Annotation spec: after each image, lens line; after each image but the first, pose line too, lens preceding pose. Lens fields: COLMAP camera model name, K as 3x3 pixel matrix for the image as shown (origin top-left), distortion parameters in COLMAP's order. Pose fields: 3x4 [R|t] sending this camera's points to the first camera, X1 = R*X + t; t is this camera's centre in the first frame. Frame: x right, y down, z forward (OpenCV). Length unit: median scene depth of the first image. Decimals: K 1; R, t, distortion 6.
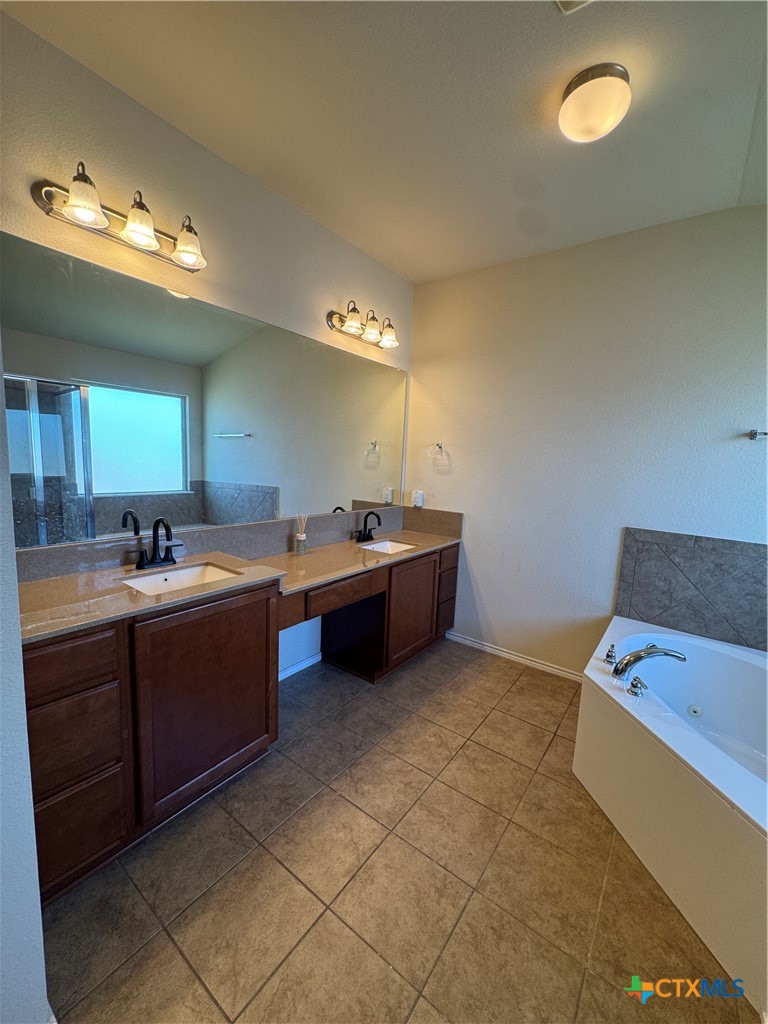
lens RADIAL K [[410.0, 0, 384.0], [0, 410.0, 512.0], [0, 0, 1]] dist [-0.003303, 0.000087]
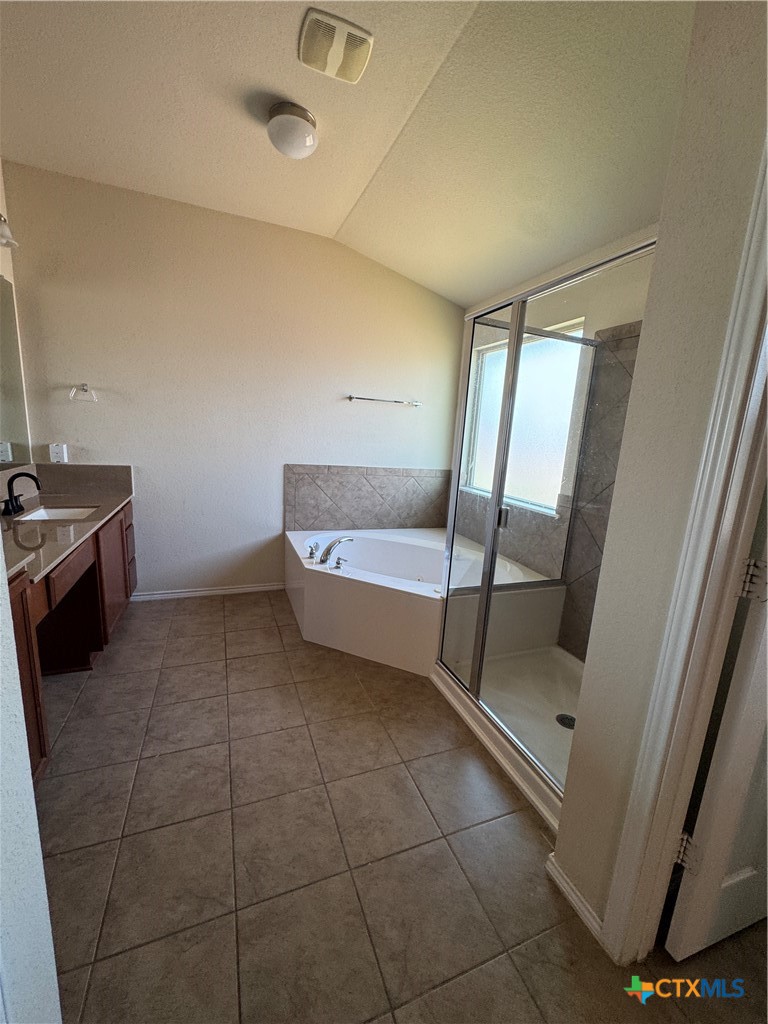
lens RADIAL K [[410.0, 0, 384.0], [0, 410.0, 512.0], [0, 0, 1]] dist [-0.003303, 0.000087]
pose [[0.528841, -0.179895, 0.829437, -0.418262], [0.075372, 0.983372, 0.165225, -0.005826], [-0.845368, -0.024862, 0.533606, 0.026191]]
